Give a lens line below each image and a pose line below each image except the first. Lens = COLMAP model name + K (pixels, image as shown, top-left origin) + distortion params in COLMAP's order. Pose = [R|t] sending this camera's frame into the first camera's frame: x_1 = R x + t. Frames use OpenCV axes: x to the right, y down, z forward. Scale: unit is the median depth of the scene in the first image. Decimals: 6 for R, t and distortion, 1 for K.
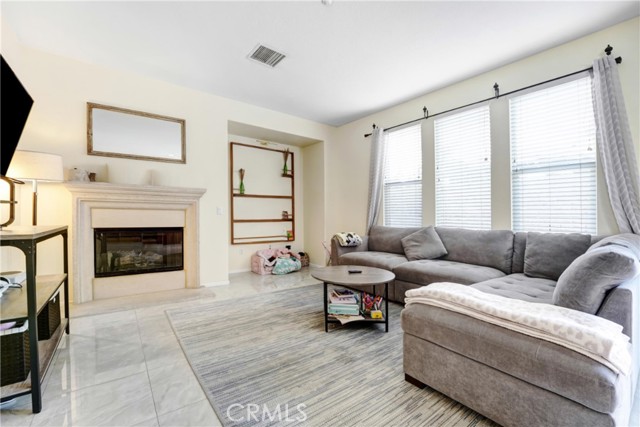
lens RADIAL K [[268.3, 0, 316.7], [0, 268.3, 214.6], [0, 0, 1]] dist [-0.013978, -0.000270]
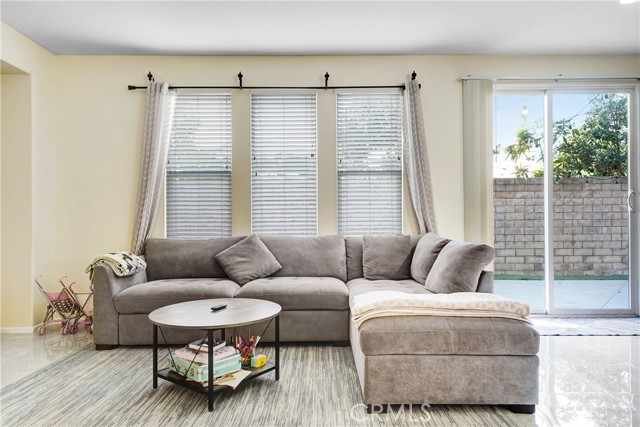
lens RADIAL K [[409.6, 0, 322.5], [0, 409.6, 215.9], [0, 0, 1]] dist [0.020411, 0.000598]
pose [[0.603085, -0.000700, 0.797676, -0.517848], [0.011772, 0.999899, -0.008023, 0.003083], [-0.797590, 0.014229, 0.603032, 0.207418]]
